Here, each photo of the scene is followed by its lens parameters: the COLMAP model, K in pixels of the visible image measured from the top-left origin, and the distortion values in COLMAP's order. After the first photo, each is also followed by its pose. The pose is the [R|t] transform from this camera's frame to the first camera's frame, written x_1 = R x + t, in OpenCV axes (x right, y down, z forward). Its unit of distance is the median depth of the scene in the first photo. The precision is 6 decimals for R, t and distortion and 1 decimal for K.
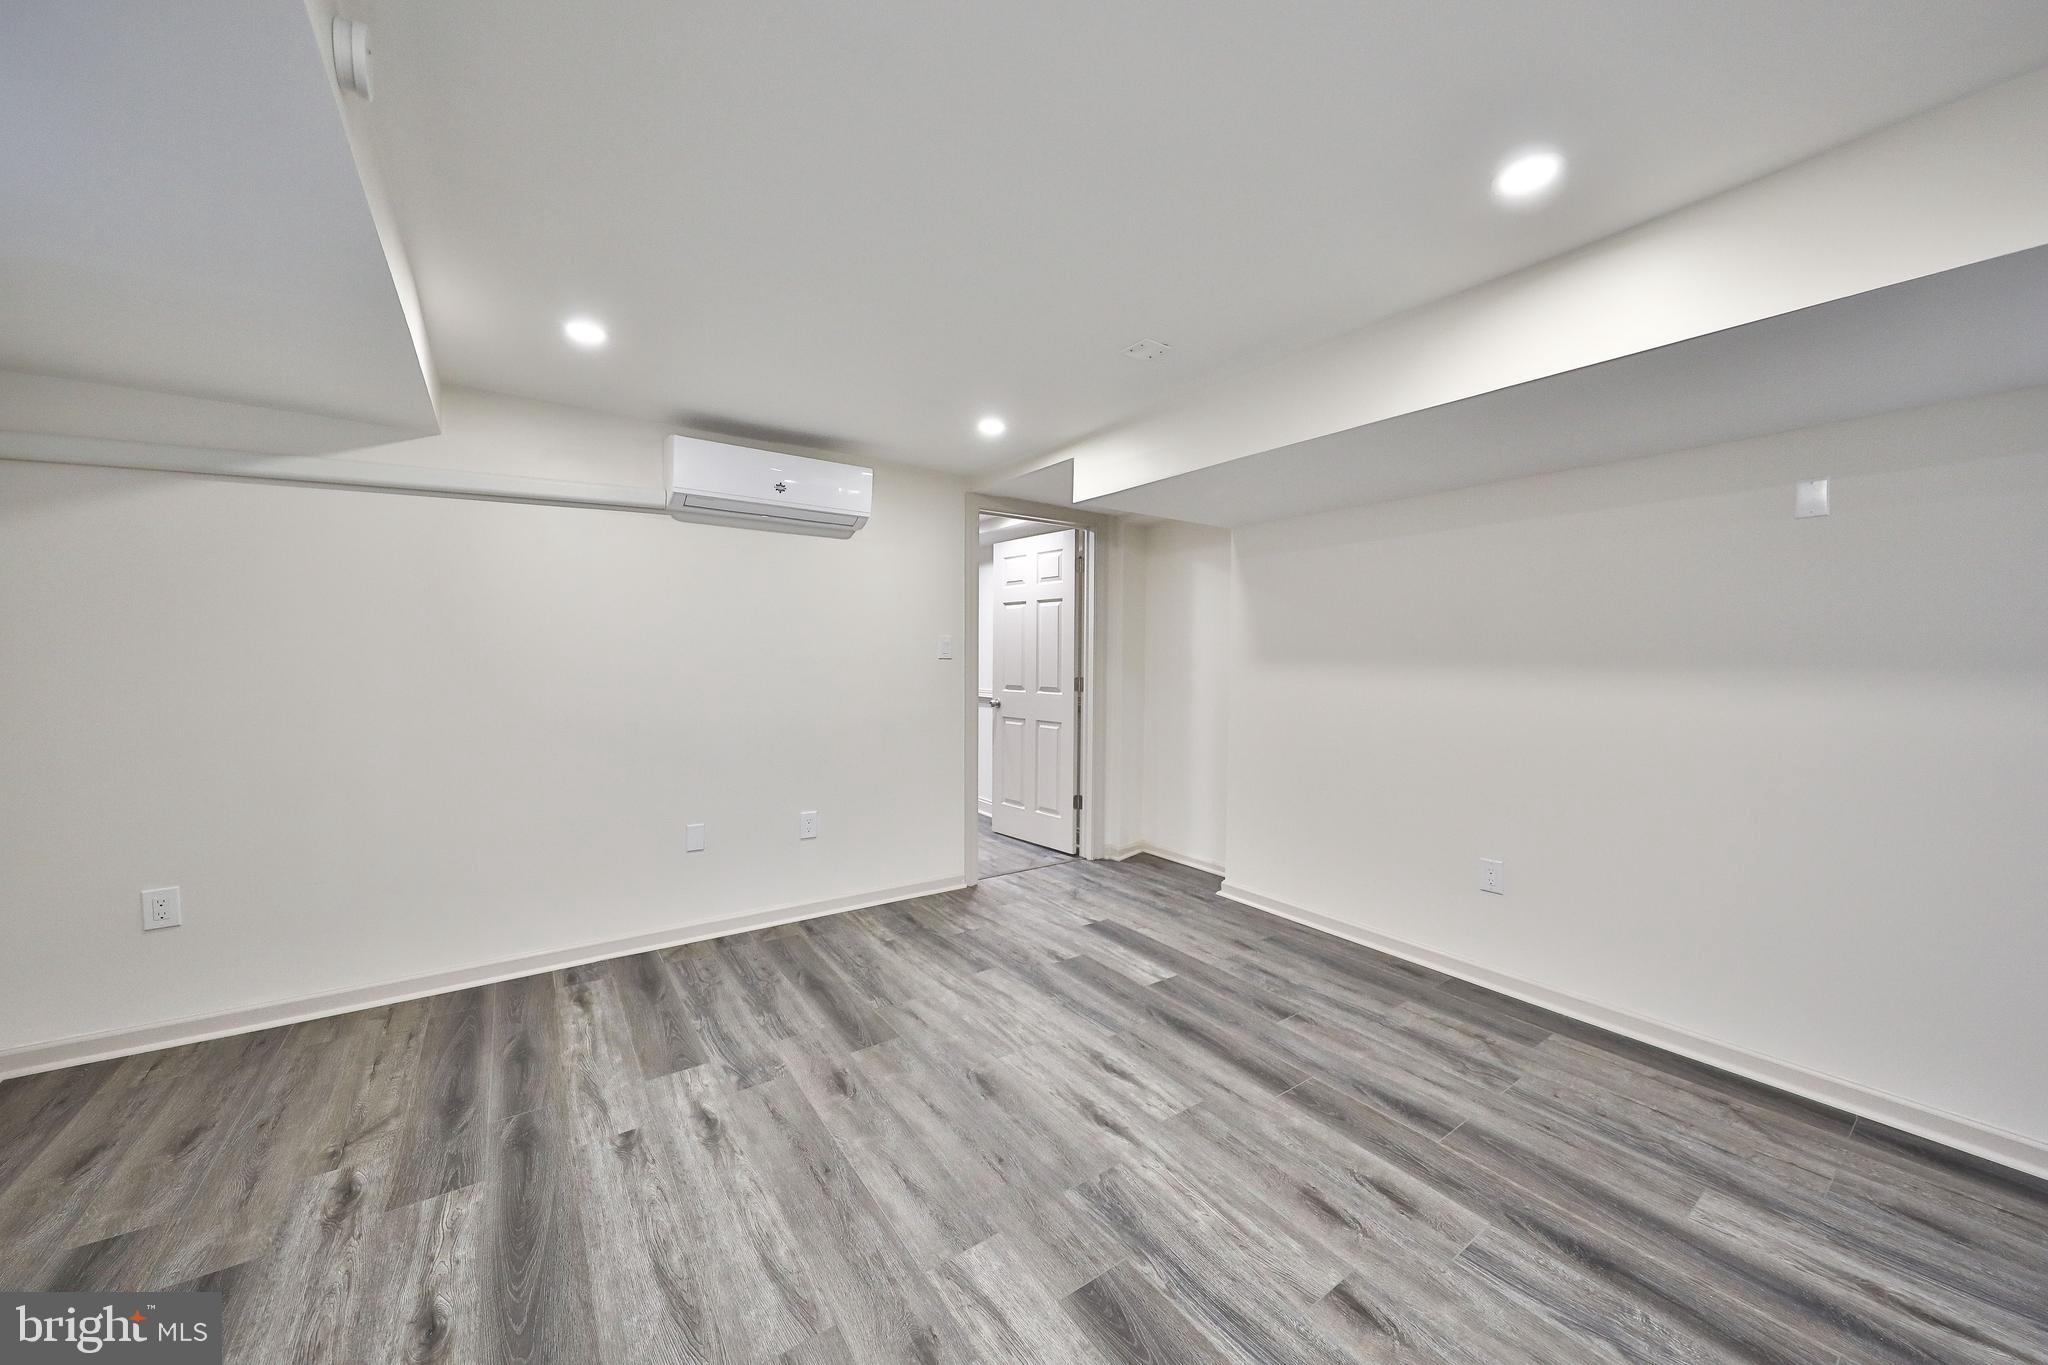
lens RADIAL K [[735.3, 0, 1032.7], [0, 735.3, 674.2], [0, 0, 1]] dist [0.014524, -0.007135]
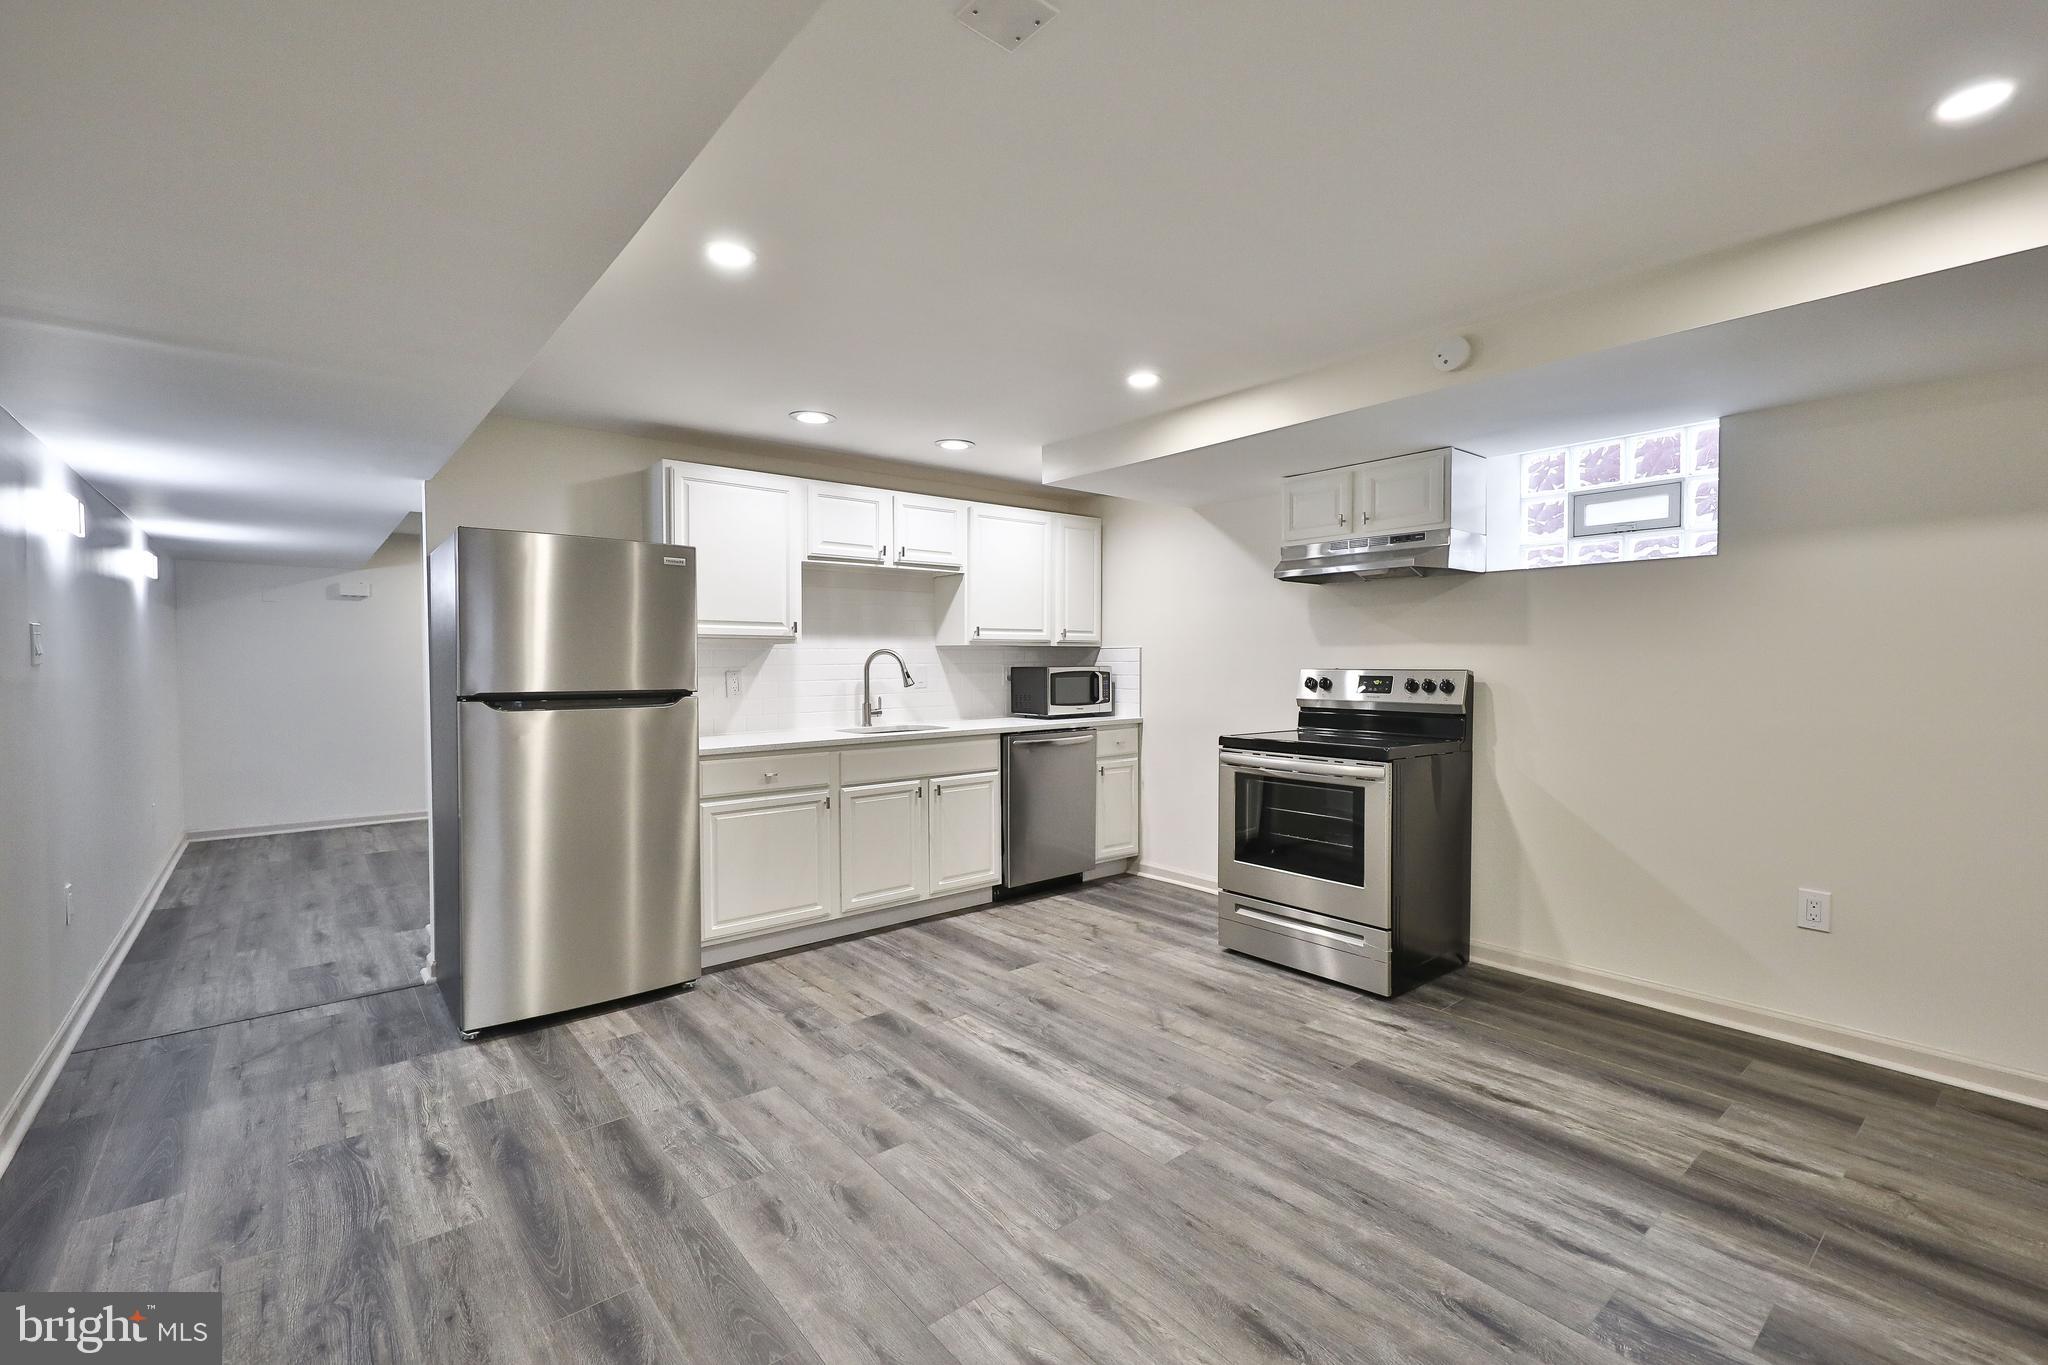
lens RADIAL K [[879.4, 0, 1029.9], [0, 879.4, 678.0], [0, 0, 1]] dist [0.021866, -0.010804]
pose [[-0.997487, -0.002925, -0.070792, 0.181099], [-0.006046, 0.999017, 0.043920, -0.033264], [0.070594, 0.044238, -0.996524, 1.628566]]
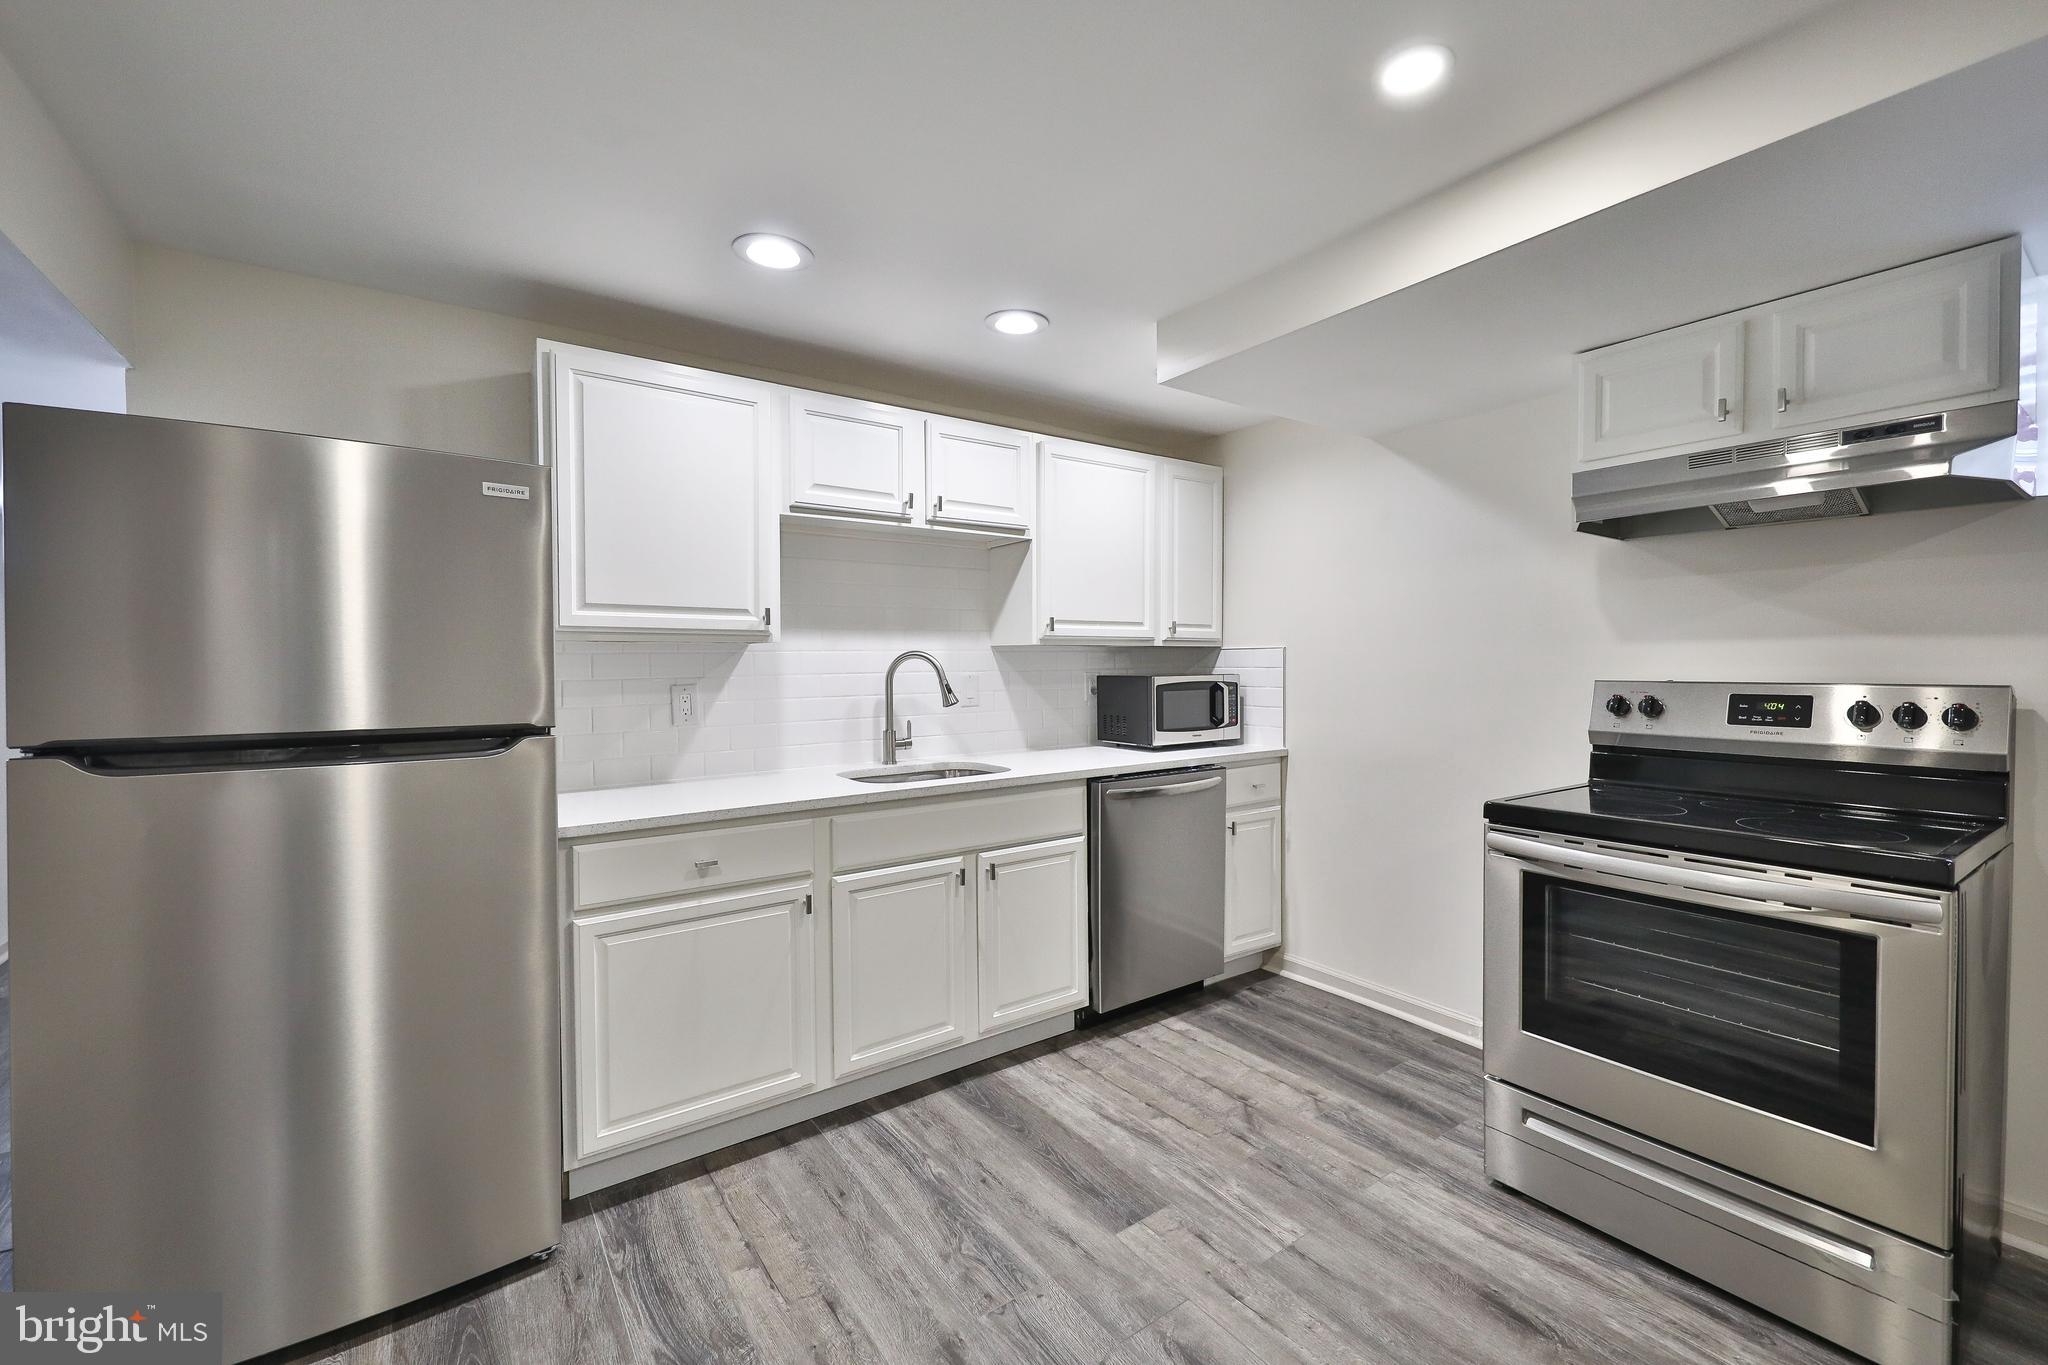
lens RADIAL K [[828.0, 0, 1033.1], [0, 828.0, 678.1], [0, 0, 1]] dist [0.016194, -0.008375]
pose [[-0.999997, -0.002194, -0.000864, 0.187650], [-0.002229, 0.999084, 0.042733, -0.021844], [0.000770, 0.042735, -0.999086, 0.881044]]
